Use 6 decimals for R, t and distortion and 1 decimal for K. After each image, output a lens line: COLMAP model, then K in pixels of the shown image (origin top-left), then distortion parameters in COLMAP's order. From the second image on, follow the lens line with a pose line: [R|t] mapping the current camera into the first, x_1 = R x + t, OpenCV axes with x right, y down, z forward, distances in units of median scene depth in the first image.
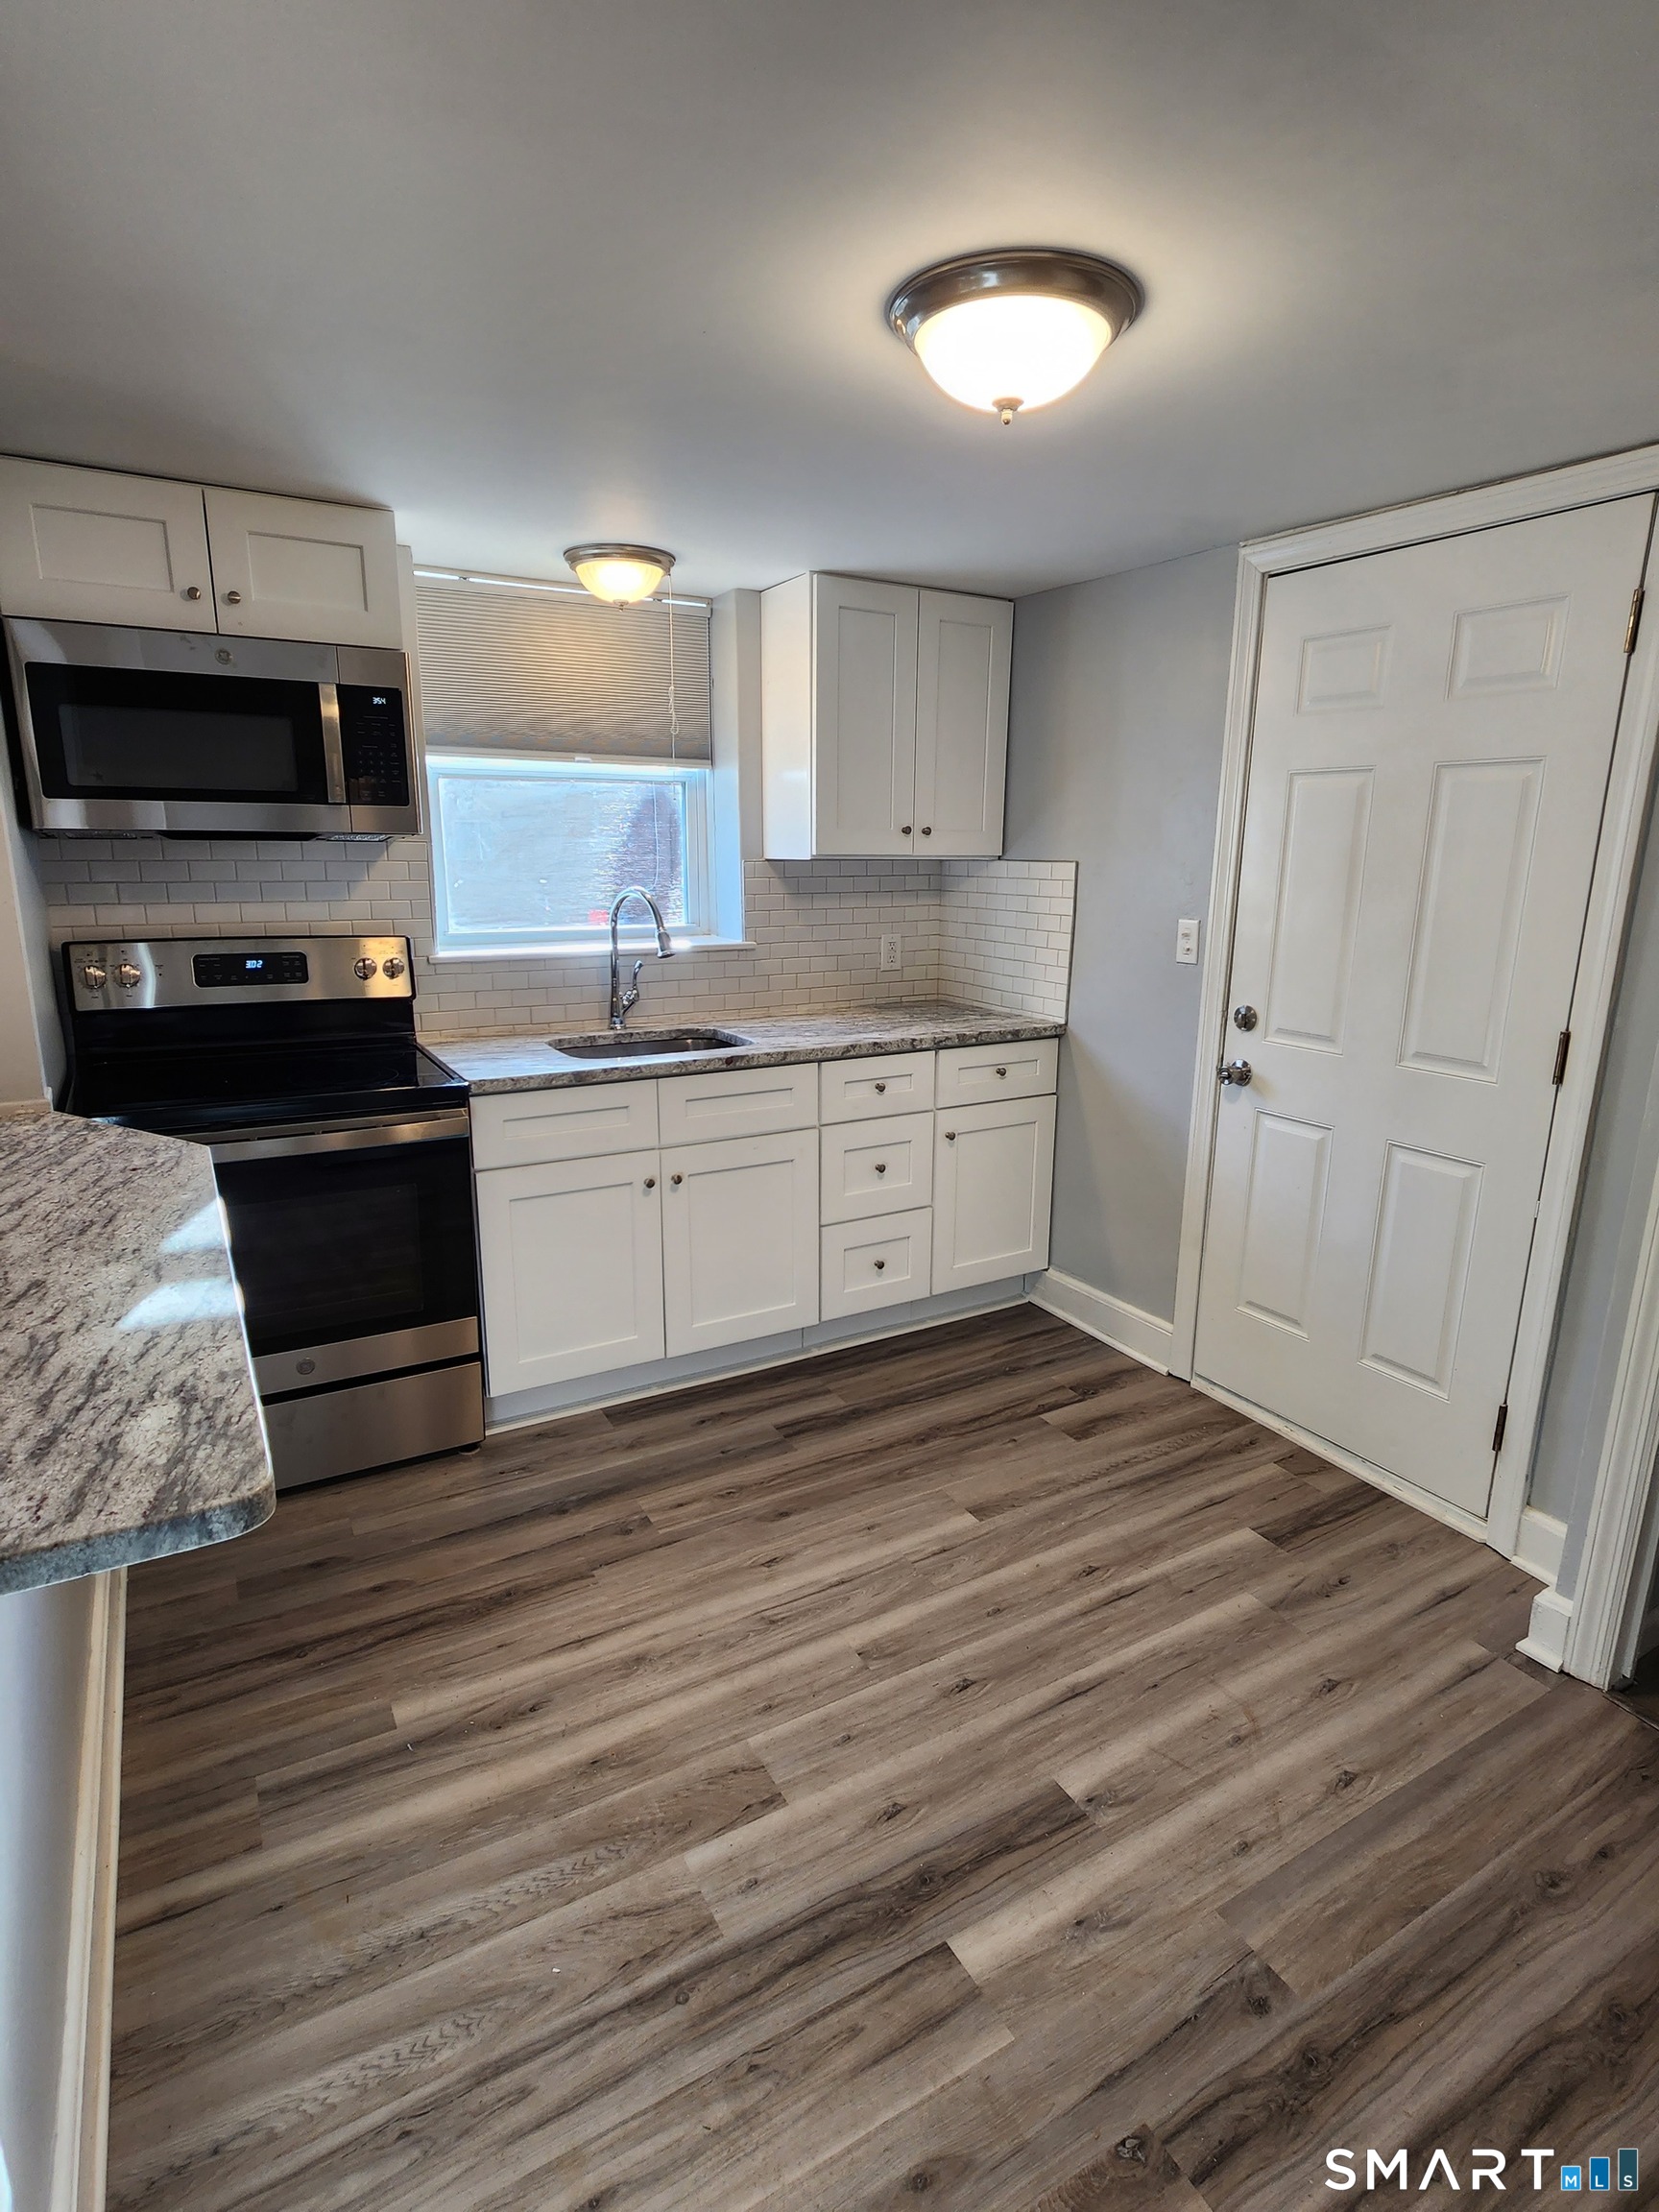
lens RADIAL K [[1138.0, 0, 829.5], [0, 1138.0, 1106.0], [0, 0, 1]] dist [-0.001608, -0.001530]
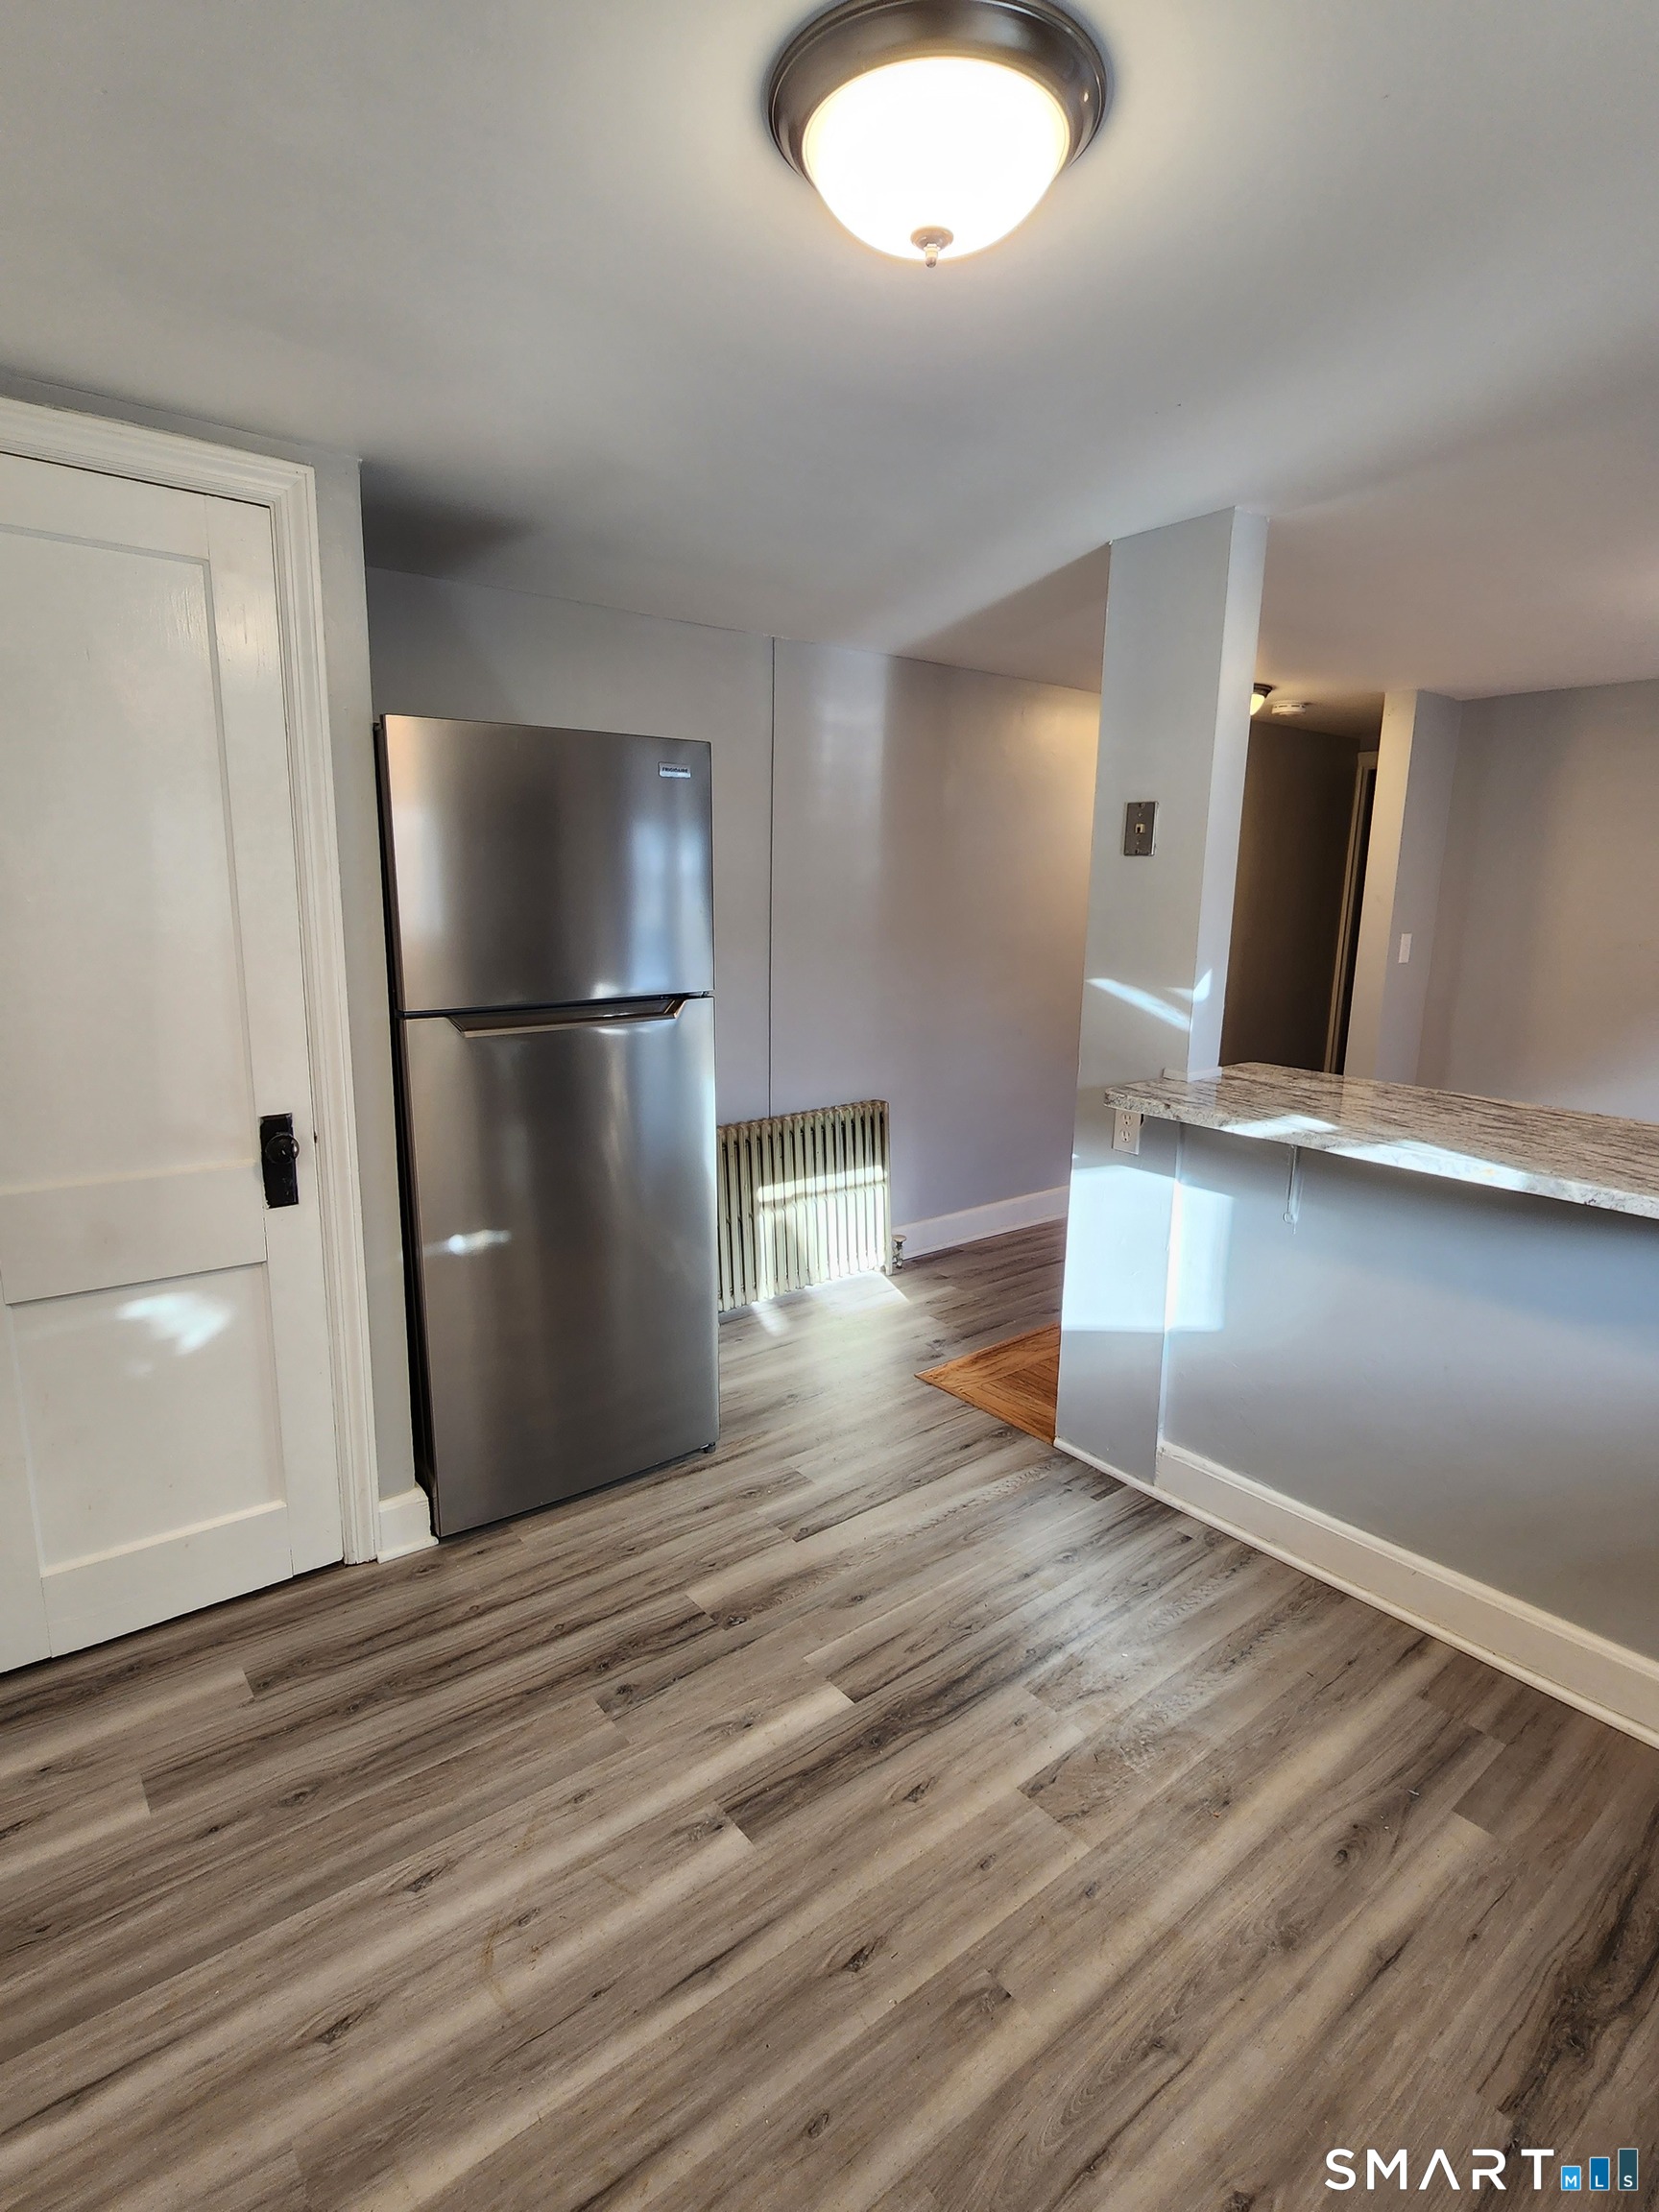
lens RADIAL K [[1138.0, 0, 829.5], [0, 1138.0, 1106.0], [0, 0, 1]] dist [-0.001608, -0.001530]
pose [[-0.988180, -0.002596, -0.153279, 0.185661], [-0.065708, 0.910527, 0.408194, -0.225137], [0.138505, 0.413441, -0.899935, 1.057083]]
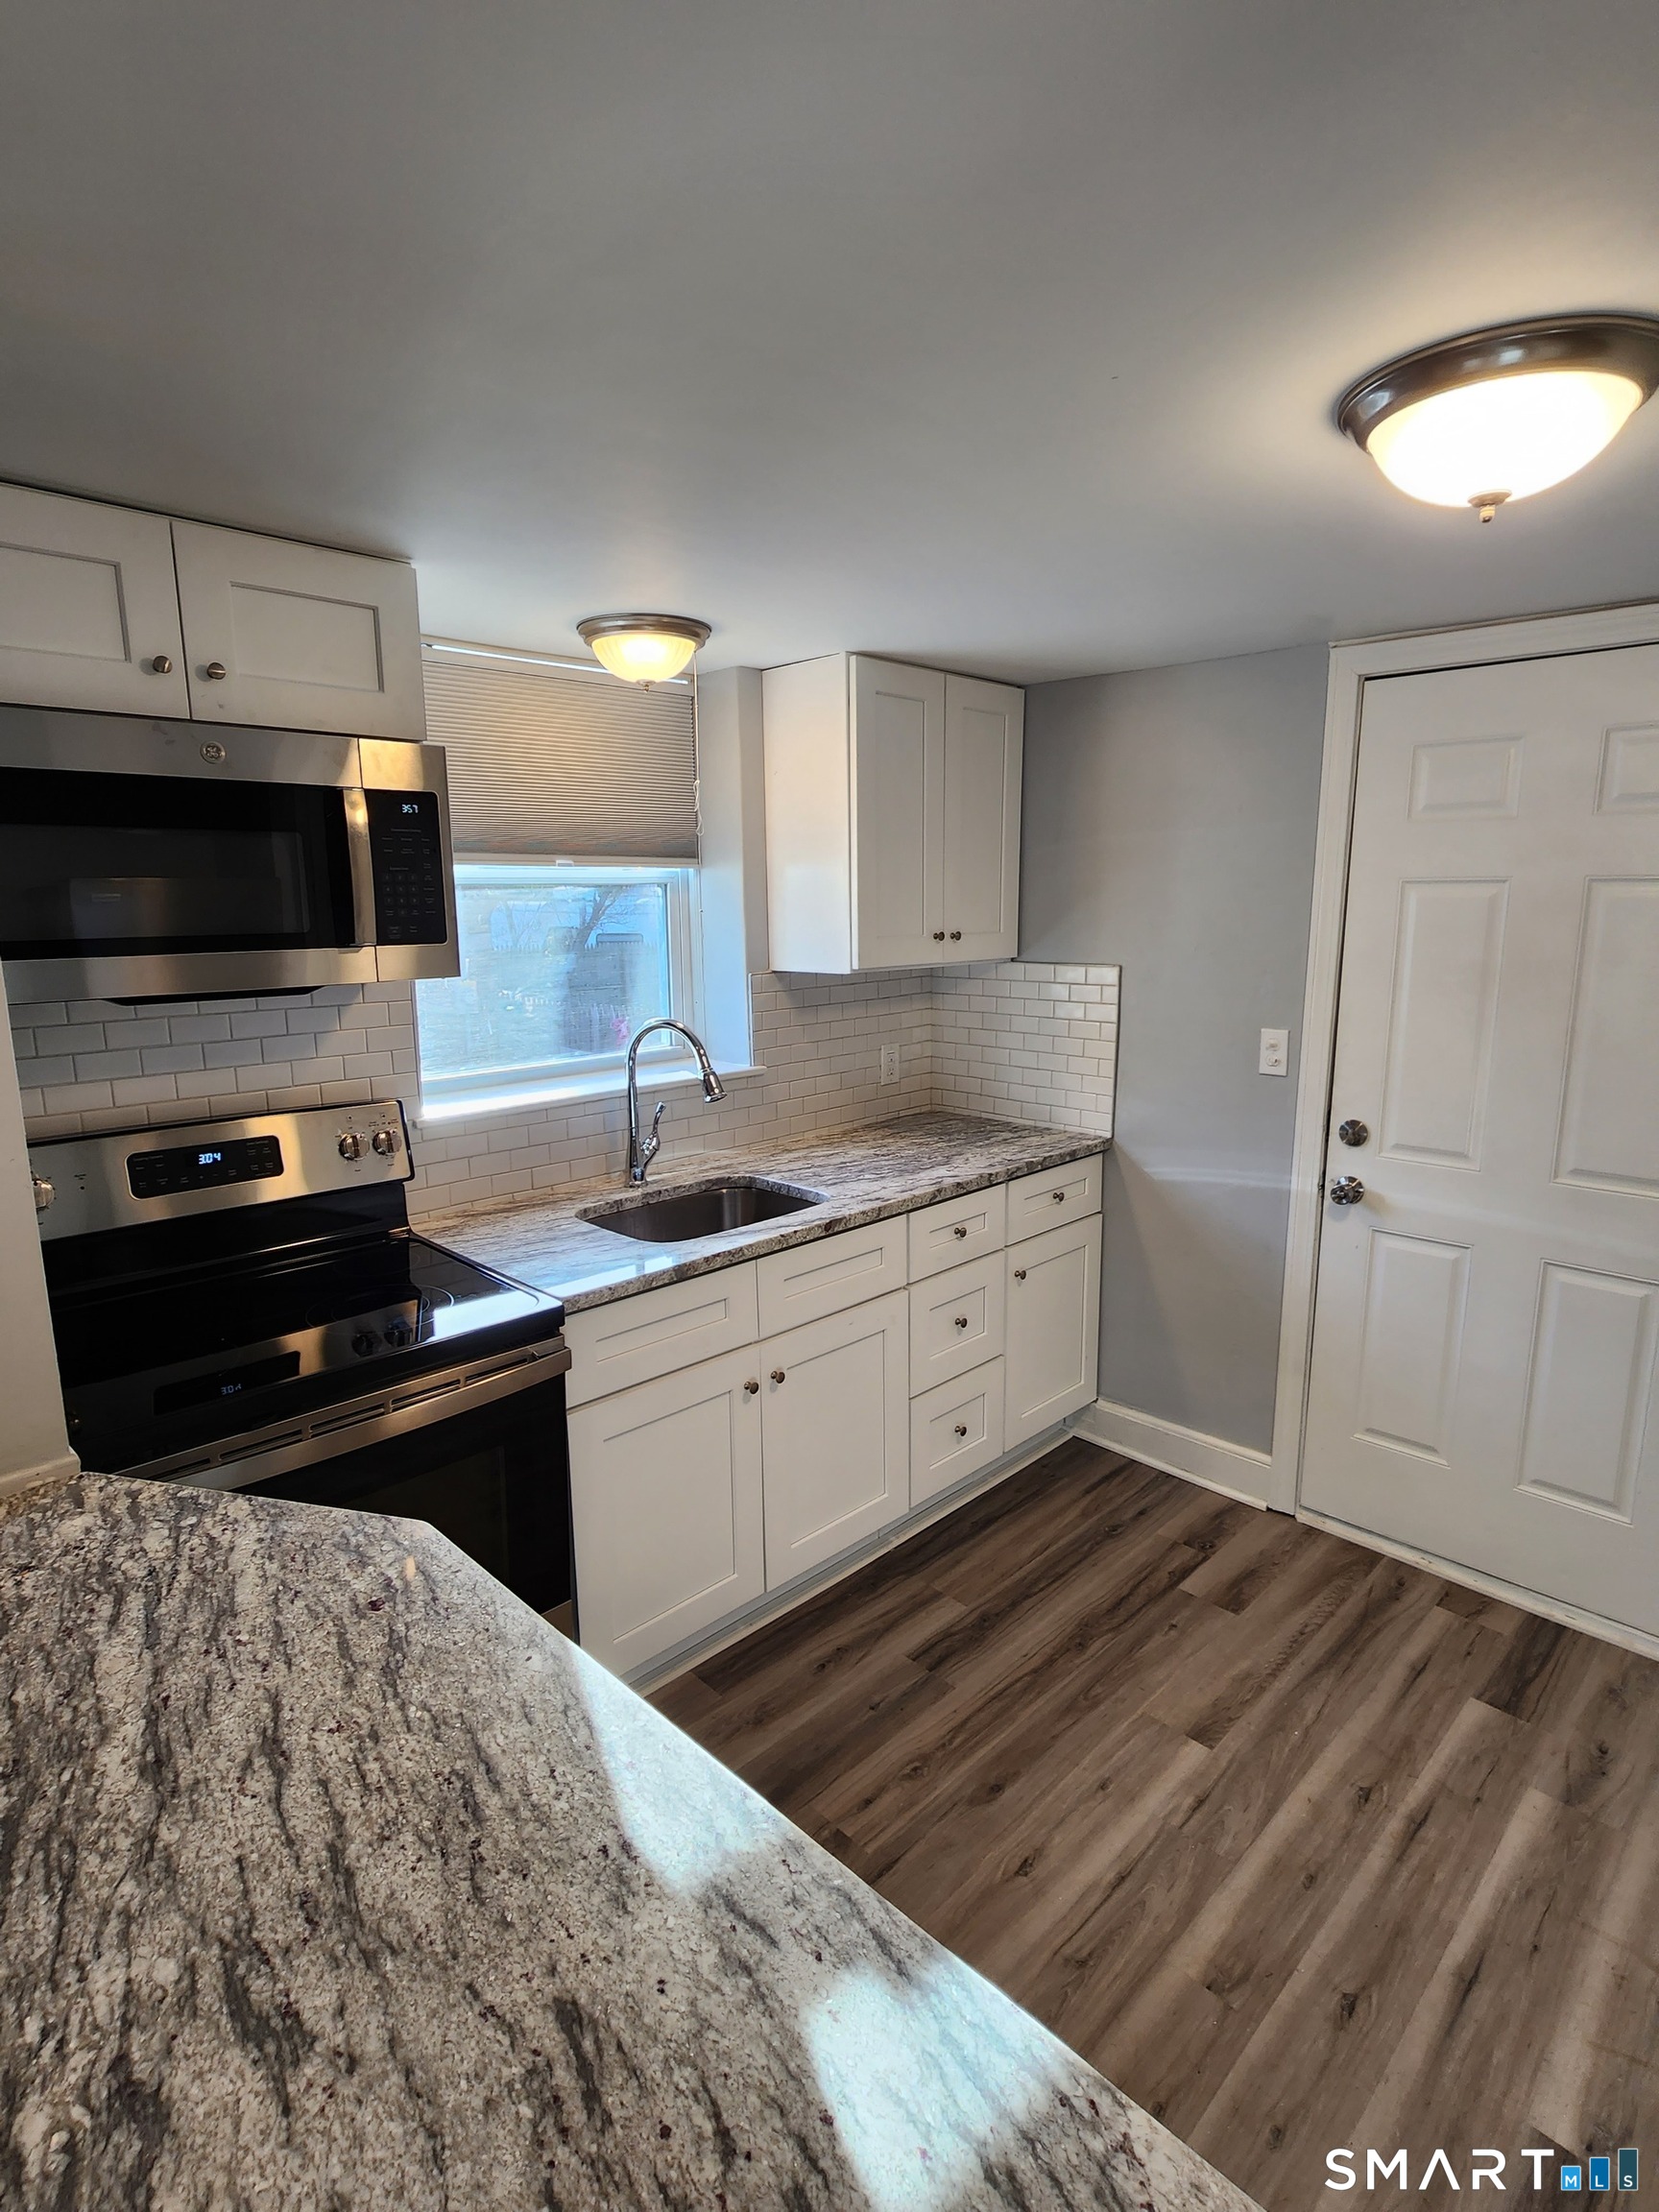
lens RADIAL K [[1138.0, 0, 829.5], [0, 1138.0, 1106.0], [0, 0, 1]] dist [-0.001608, -0.001530]
pose [[0.966790, -0.064309, 0.247347, -0.300097], [0.074673, 0.996670, -0.032742, -0.104538], [-0.244418, 0.050125, 0.968374, 0.192136]]
